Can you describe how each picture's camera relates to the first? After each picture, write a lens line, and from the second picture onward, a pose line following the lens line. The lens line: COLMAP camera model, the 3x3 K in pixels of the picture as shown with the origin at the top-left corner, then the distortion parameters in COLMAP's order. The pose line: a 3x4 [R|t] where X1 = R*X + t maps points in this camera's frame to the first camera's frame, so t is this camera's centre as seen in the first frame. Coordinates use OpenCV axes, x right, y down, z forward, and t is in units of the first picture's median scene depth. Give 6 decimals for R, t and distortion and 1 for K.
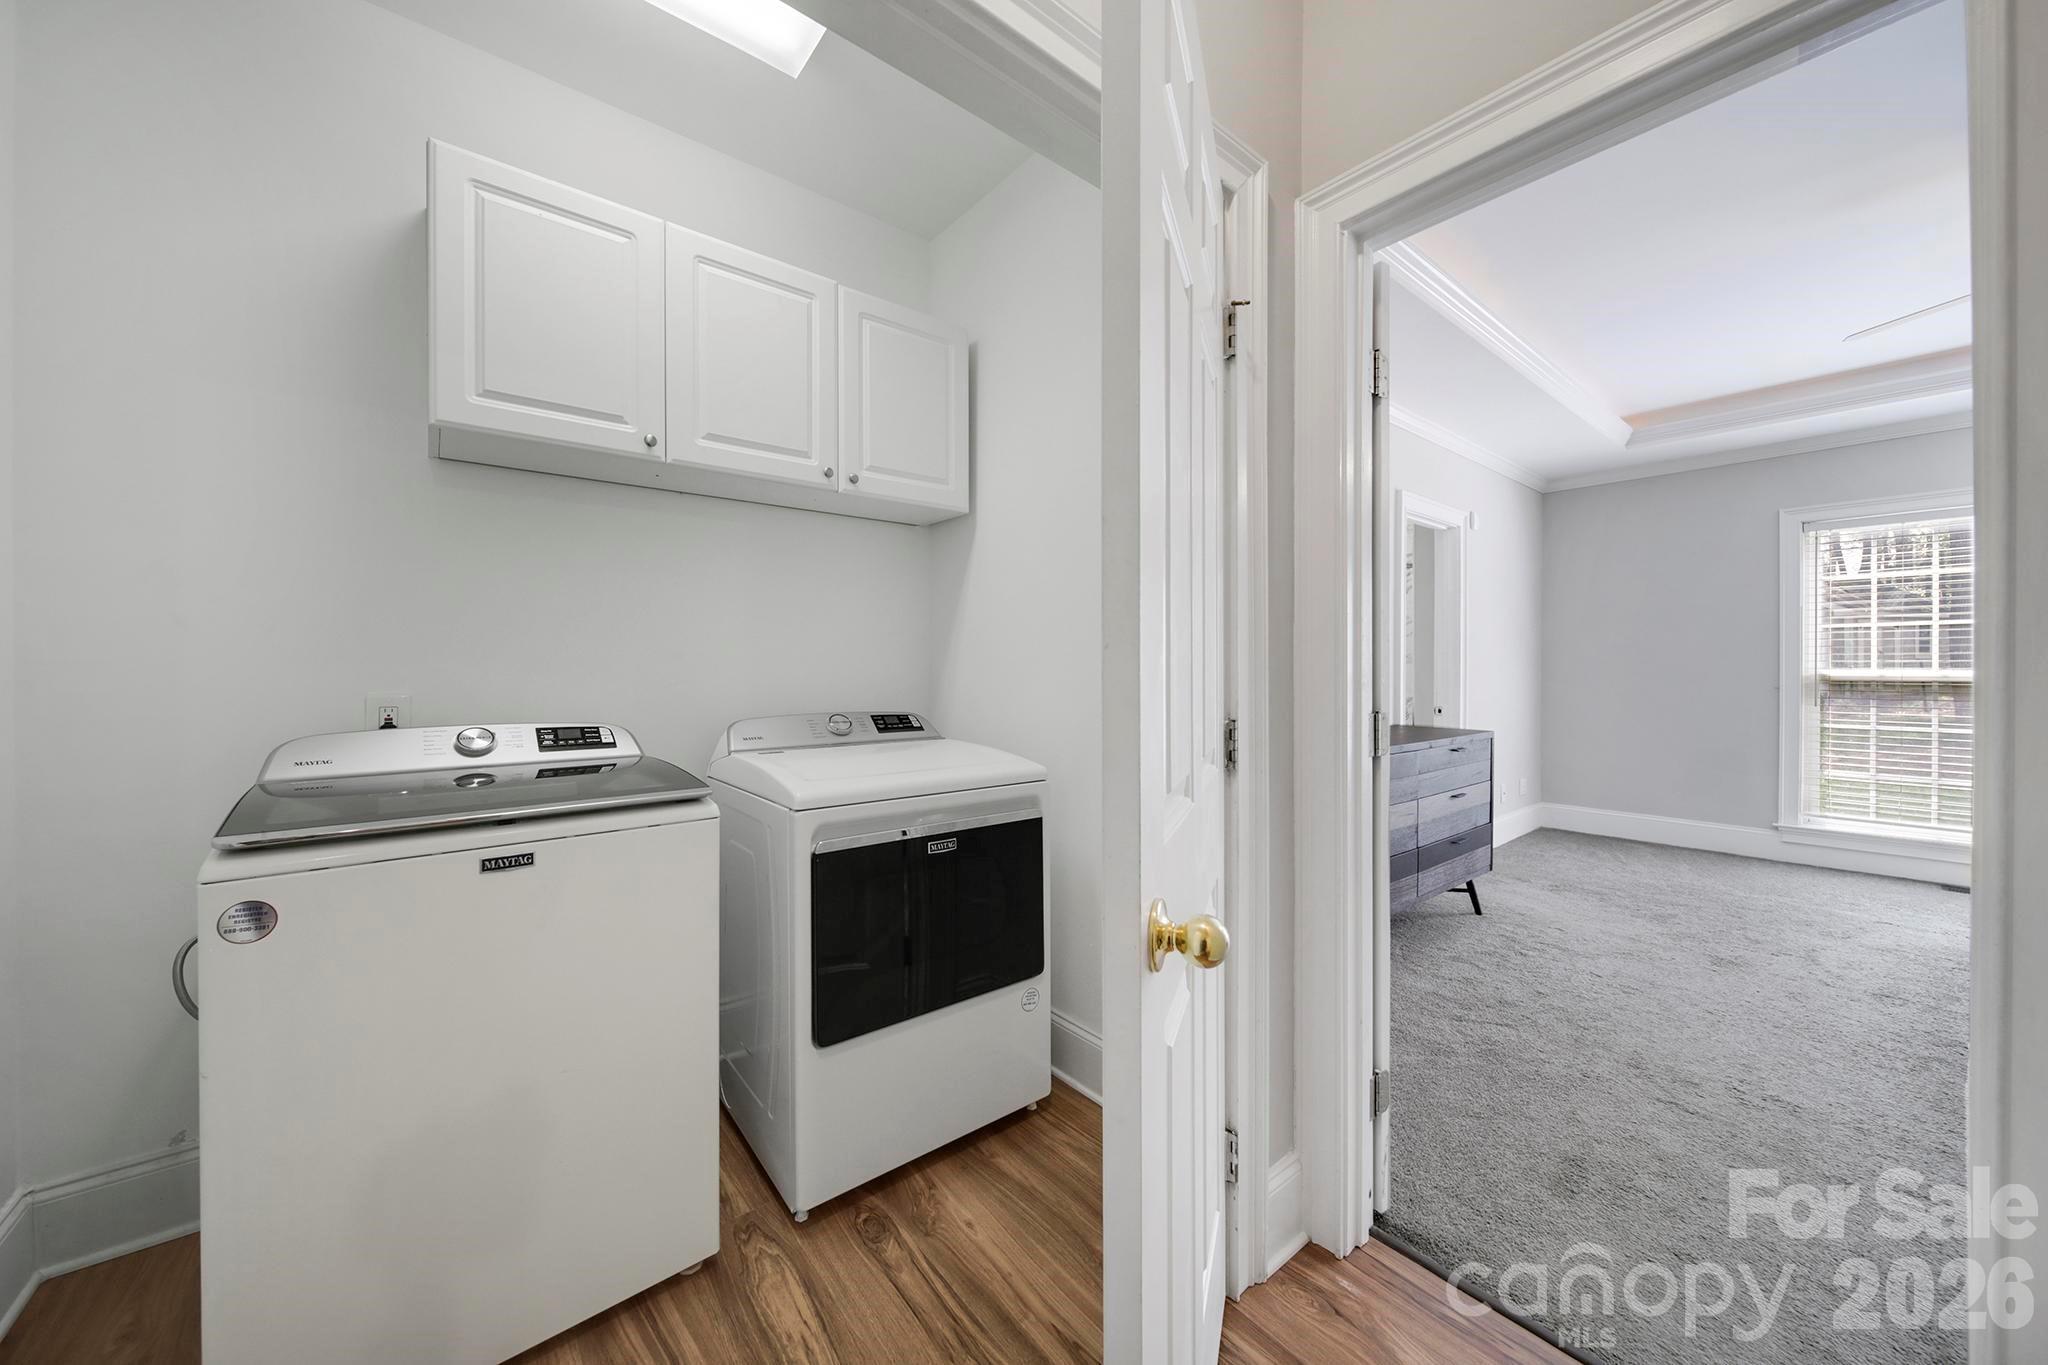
lens RADIAL K [[732.3, 0, 1025.2], [0, 732.3, 679.7], [0, 0, 1]] dist [-0.002218, -0.000240]
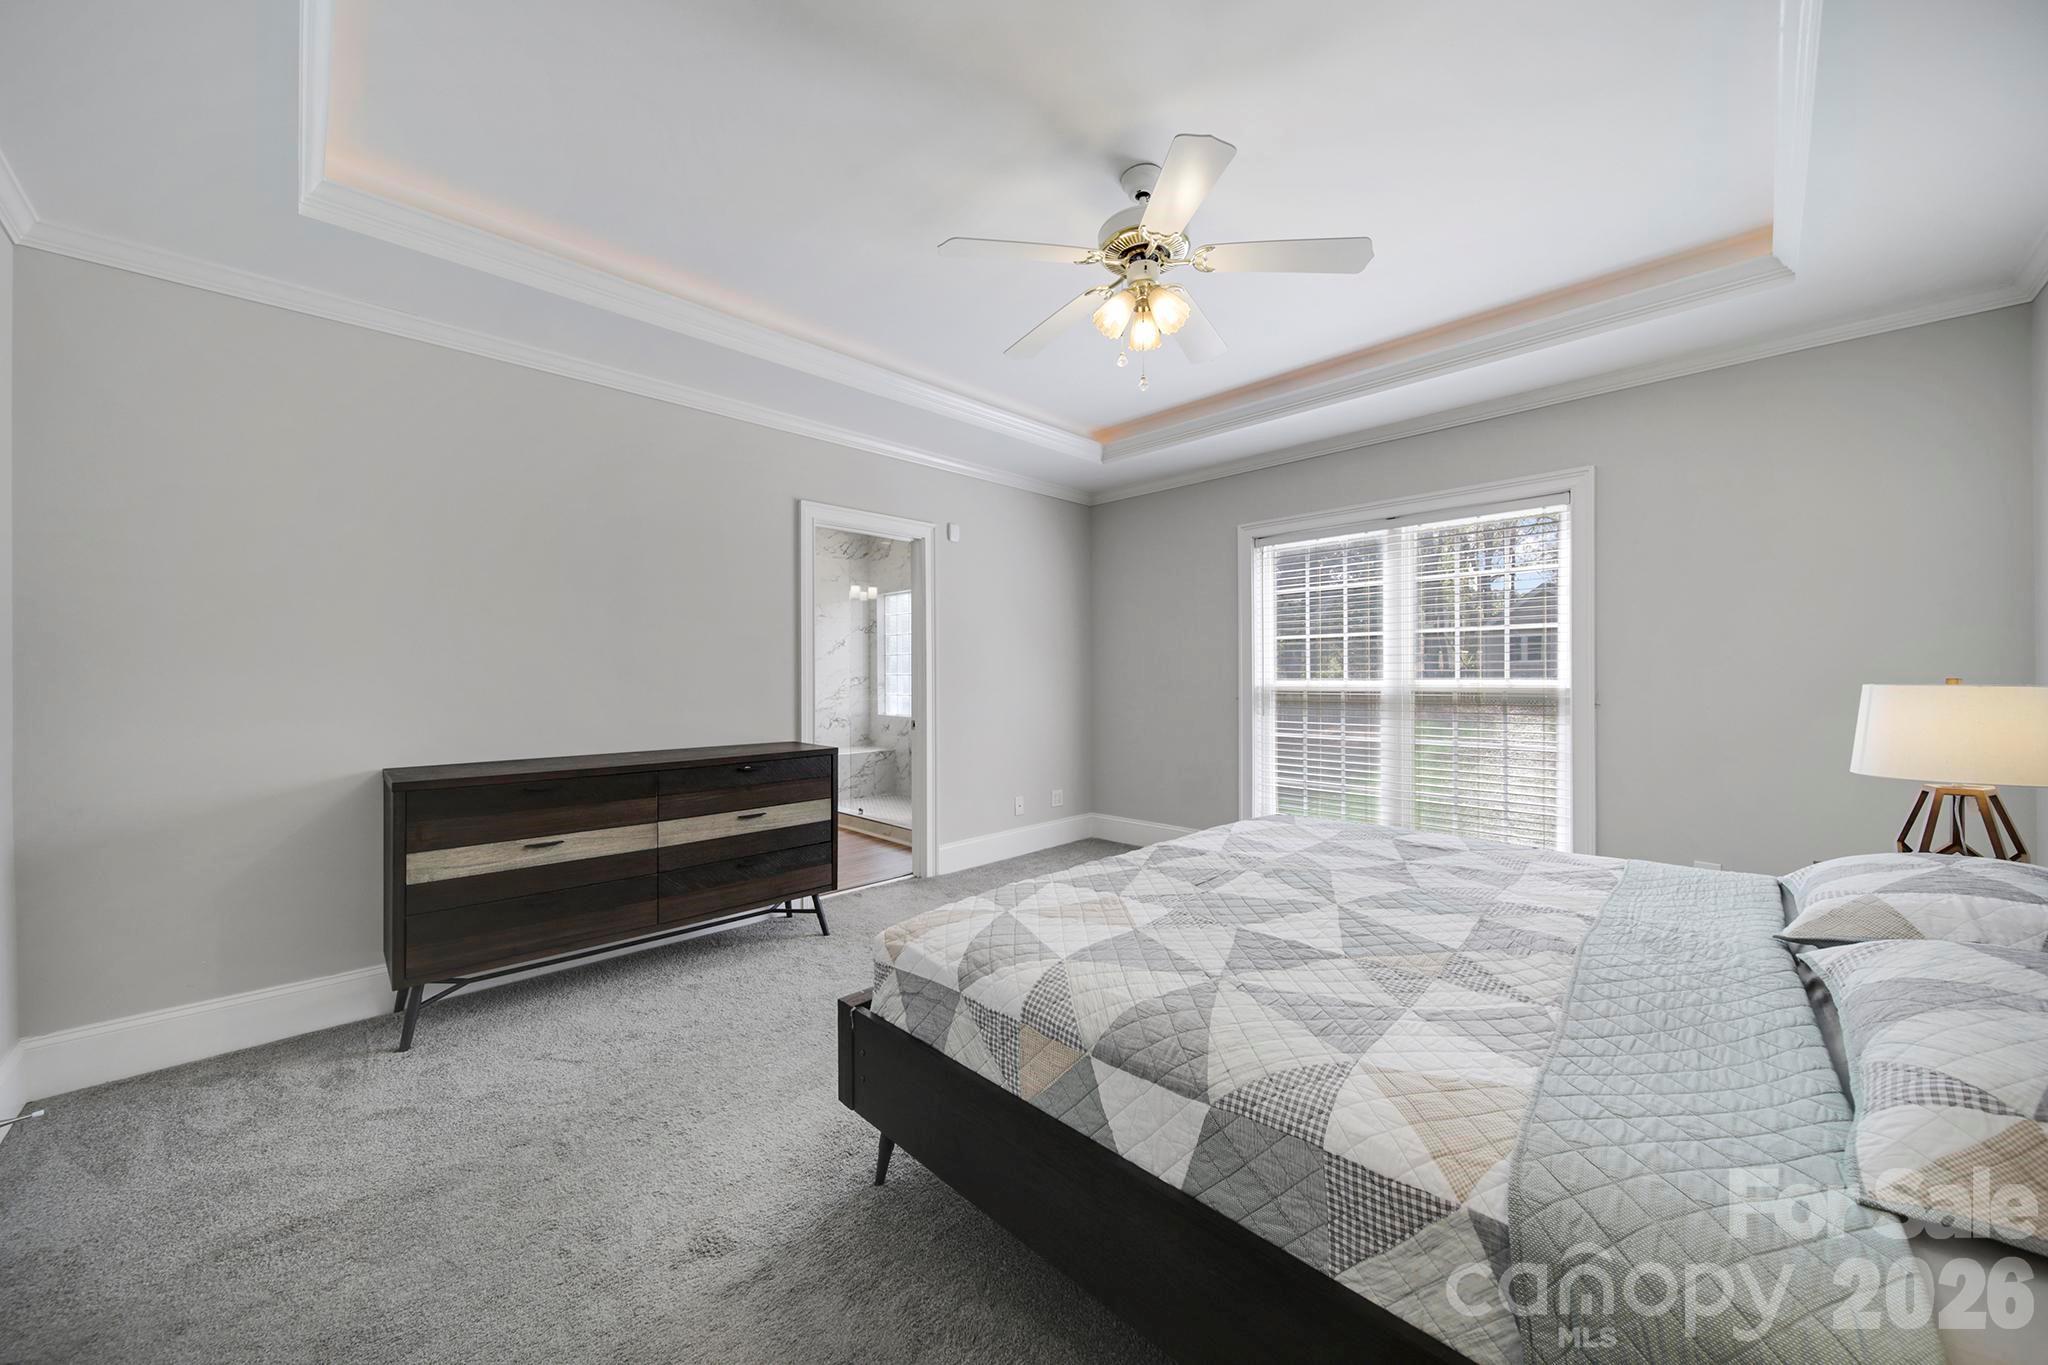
lens RADIAL K [[732.3, 0, 1025.2], [0, 732.3, 673.7], [0, 0, 1]] dist [-0.002218, -0.000240]
pose [[0.999482, -0.007882, 0.031212, 0.692191], [0.008543, 0.999741, -0.021107, -0.005479], [-0.031038, 0.021363, 0.999290, 0.002688]]
